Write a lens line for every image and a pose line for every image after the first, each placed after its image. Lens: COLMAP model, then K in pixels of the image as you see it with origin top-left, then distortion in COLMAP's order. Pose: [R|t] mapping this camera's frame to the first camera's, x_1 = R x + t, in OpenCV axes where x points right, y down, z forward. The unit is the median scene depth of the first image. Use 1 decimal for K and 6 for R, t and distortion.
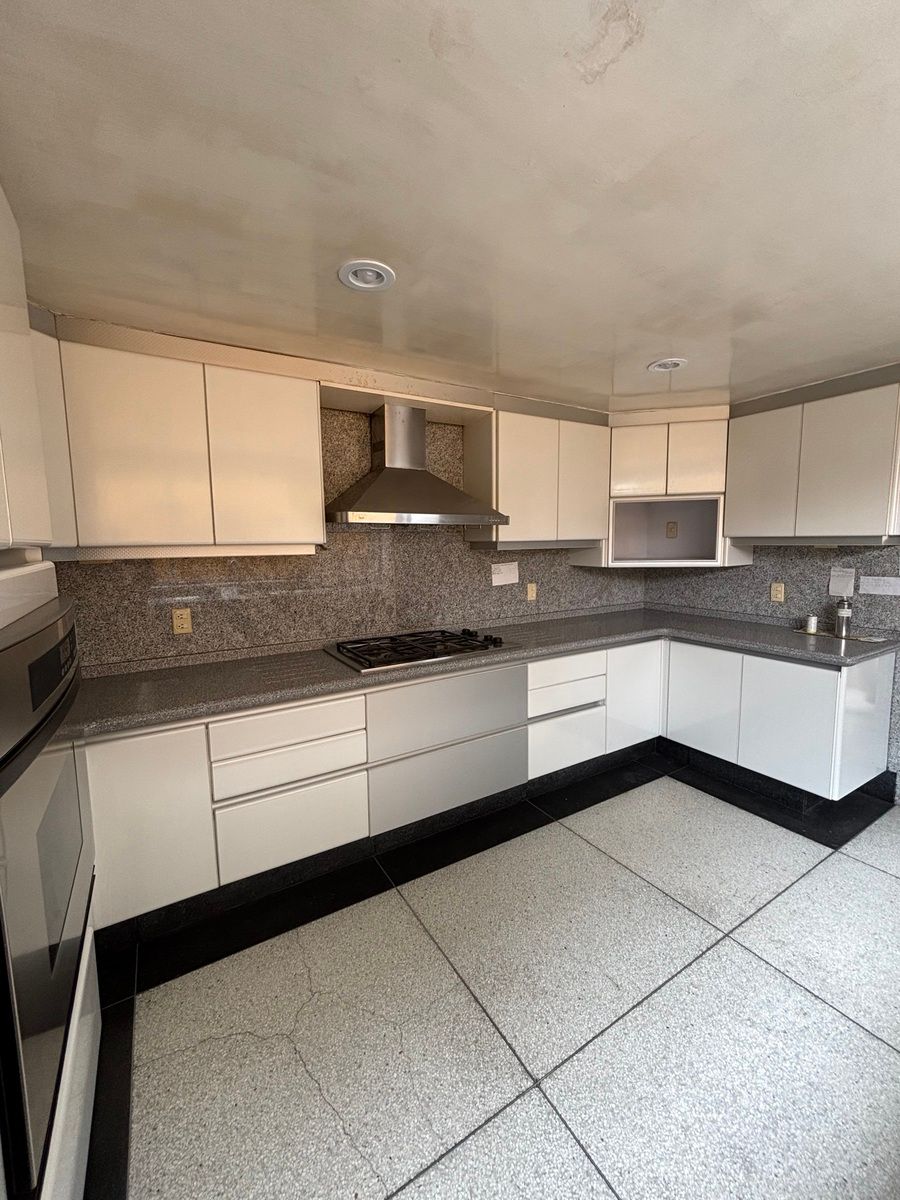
lens RADIAL K [[481.4, 0, 450.0], [0, 481.4, 600.0], [0, 0, 1]] dist [0.001450, 0.000106]
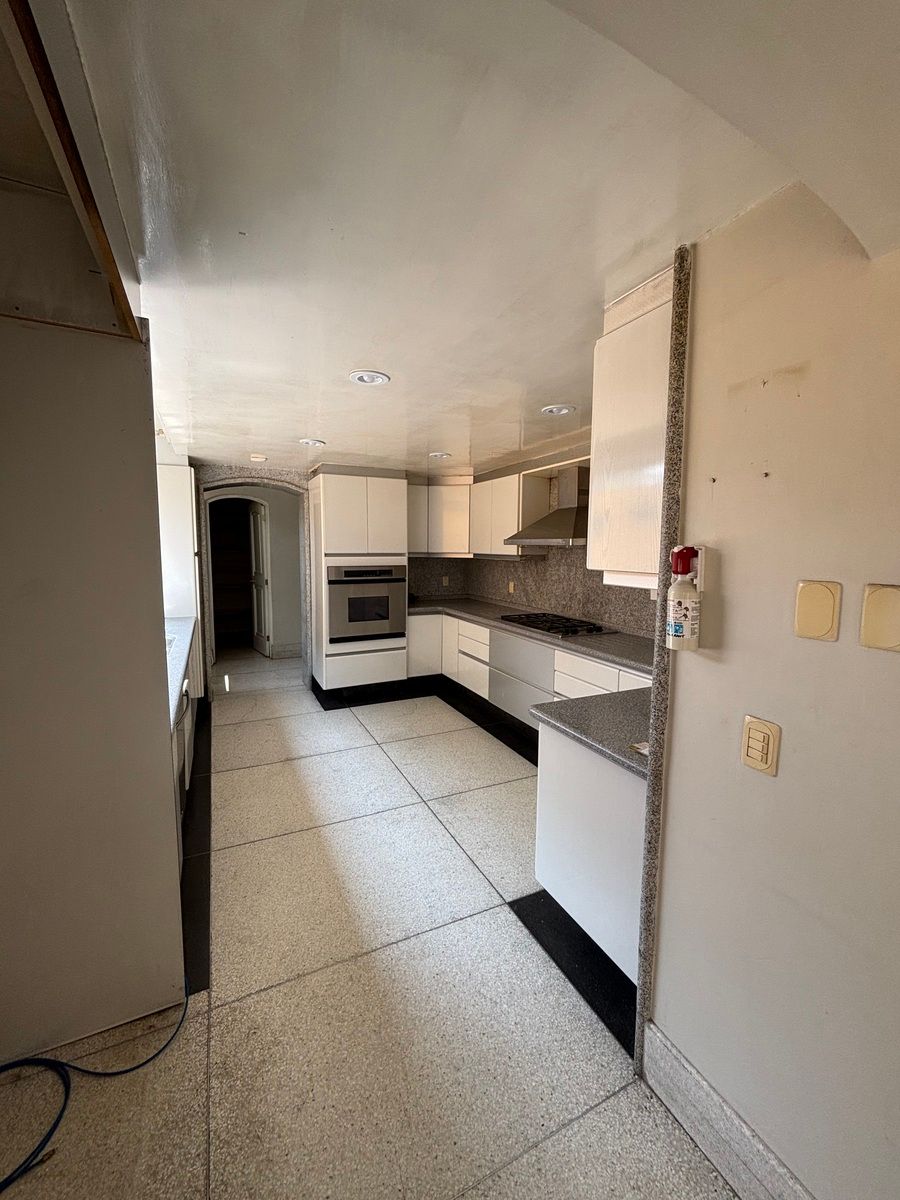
lens RADIAL K [[481.4, 0, 450.0], [0, 481.4, 600.0], [0, 0, 1]] dist [0.001450, 0.000106]
pose [[-0.104883, 0.122218, -0.986946, 1.698481], [-0.125857, 0.982809, 0.135081, -0.166053], [0.986489, 0.138382, -0.087697, 0.923296]]
